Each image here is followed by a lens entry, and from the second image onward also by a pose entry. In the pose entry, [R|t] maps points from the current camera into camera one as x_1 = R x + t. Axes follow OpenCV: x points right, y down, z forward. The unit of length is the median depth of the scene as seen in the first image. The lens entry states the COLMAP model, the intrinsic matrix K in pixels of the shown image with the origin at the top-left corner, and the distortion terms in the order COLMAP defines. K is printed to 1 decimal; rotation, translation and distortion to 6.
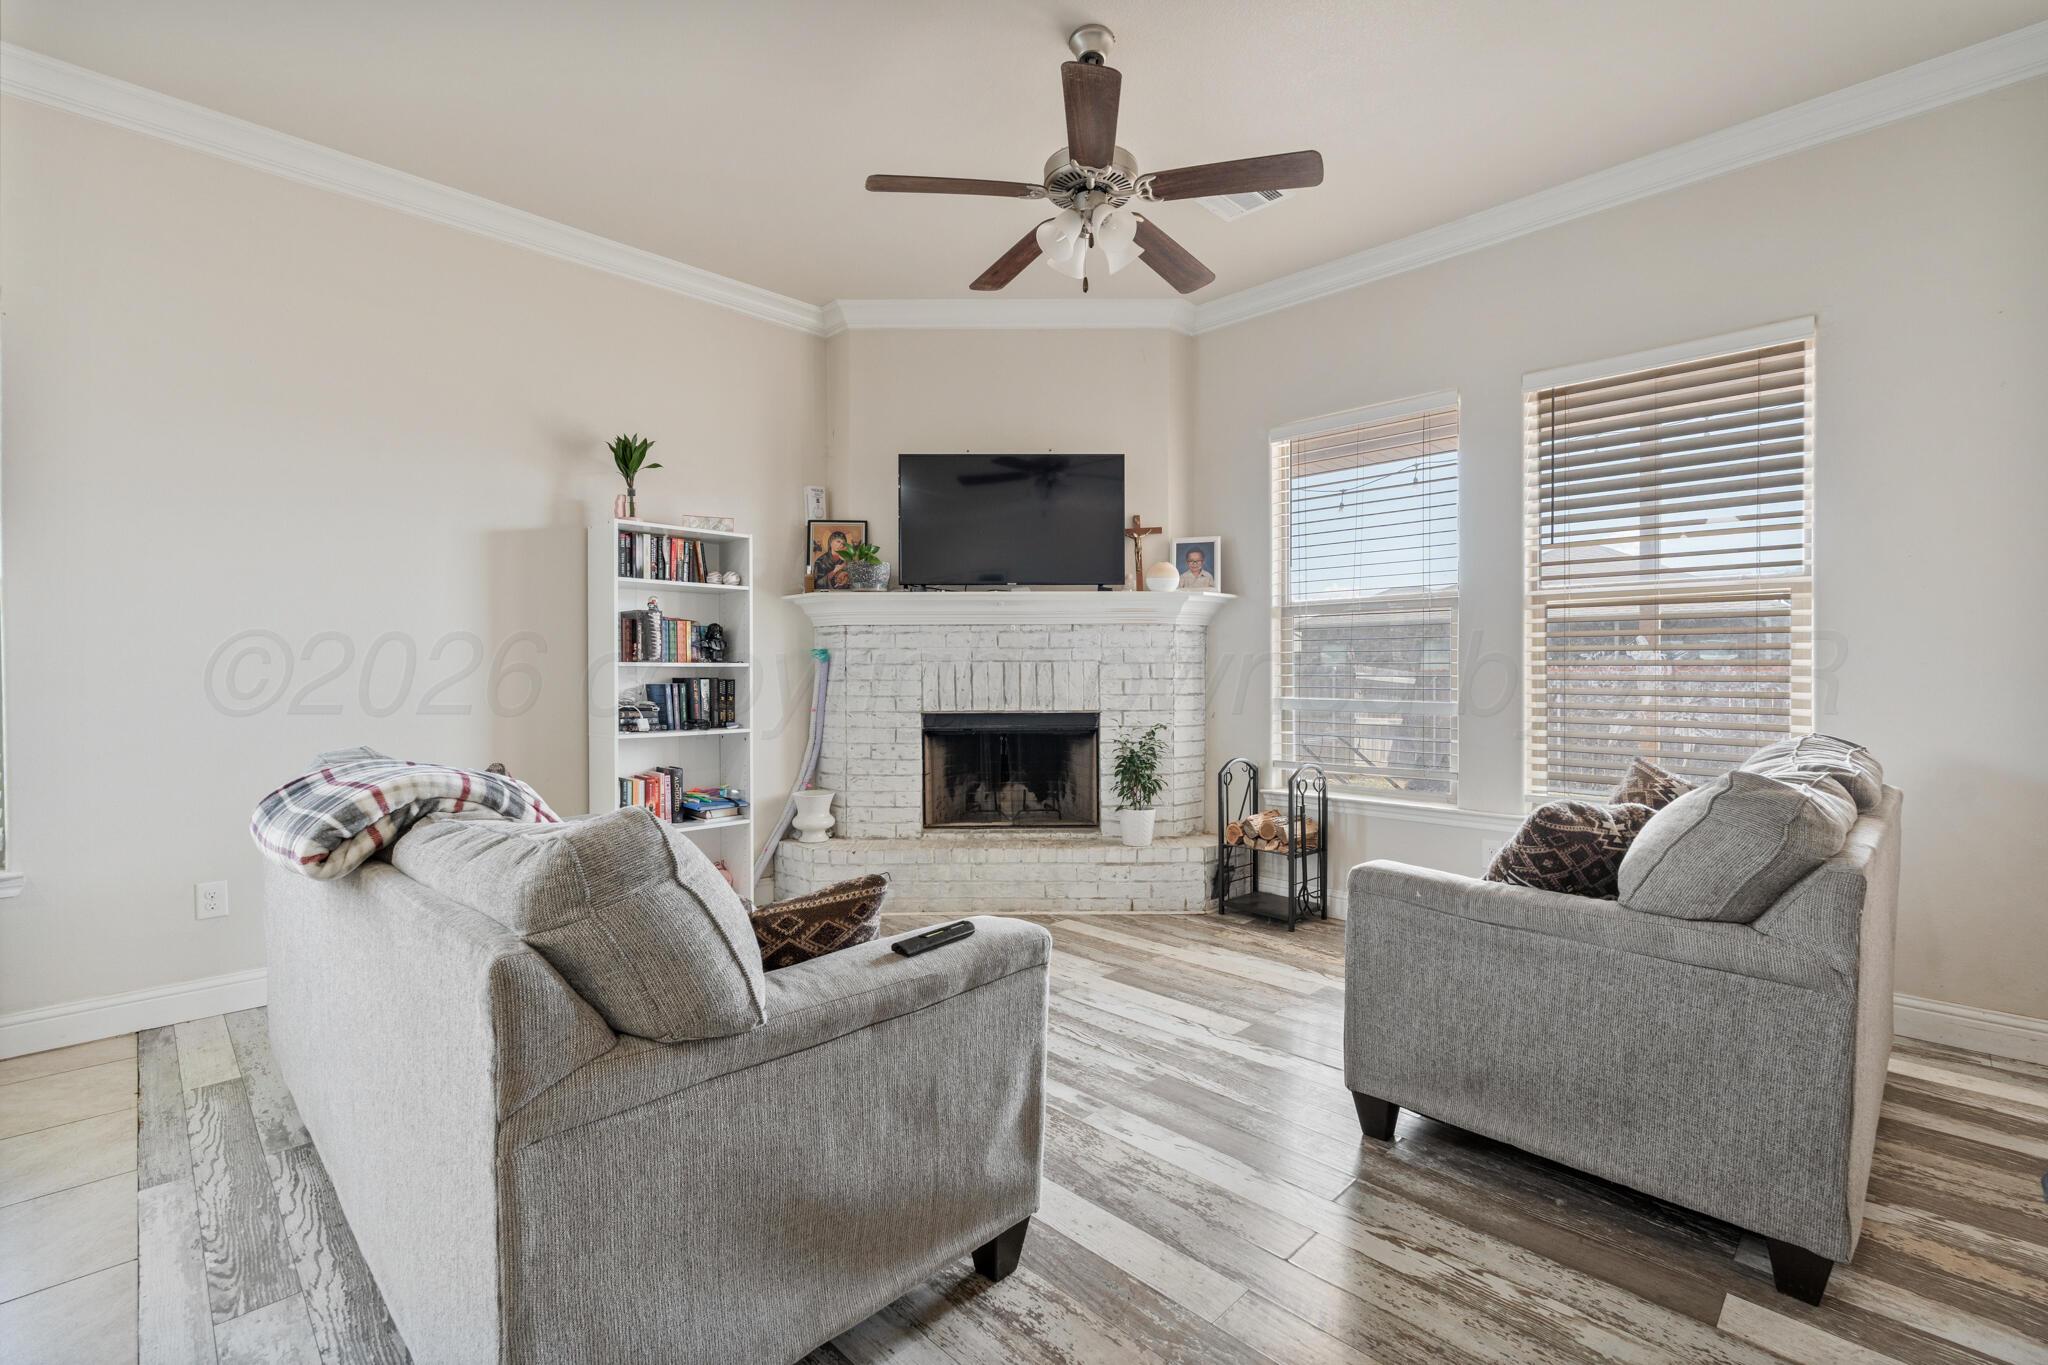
lens RADIAL K [[894.9, 0, 1024.0], [0, 894.9, 682.5], [0, 0, 1]] dist [-0.003209, -0.000060]
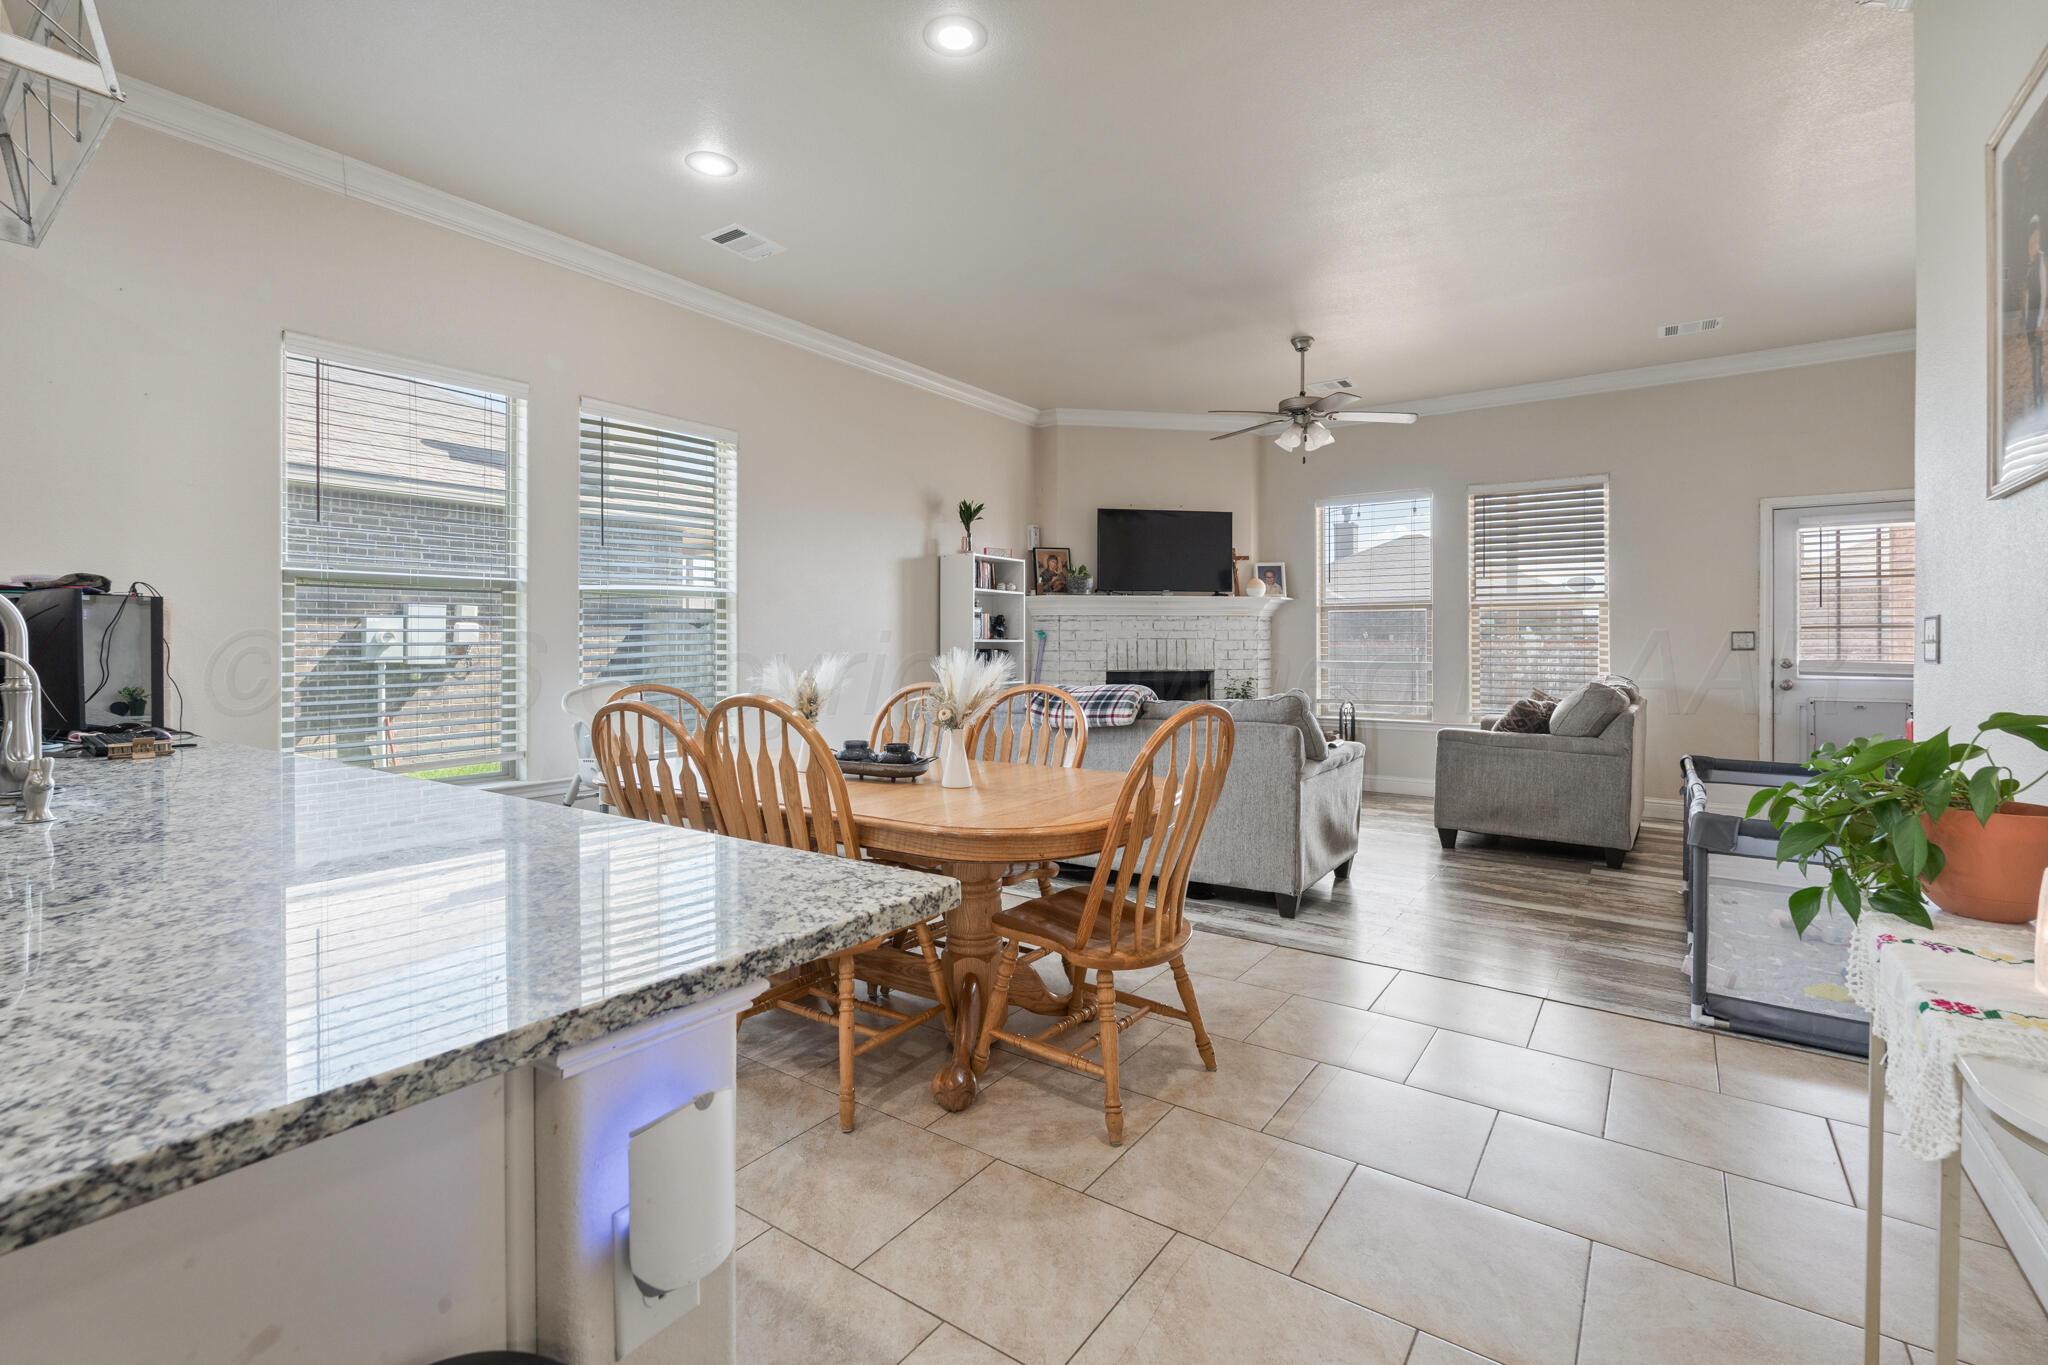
lens RADIAL K [[908.0, 0, 1025.6], [0, 908.0, 647.4], [0, 0, 1]] dist [-0.000779, -0.000035]
pose [[0.985076, -0.000611, 0.172118, -0.548228], [0.002135, 0.999960, -0.008671, 0.005244], [-0.172105, 0.008909, 0.985038, -0.568397]]
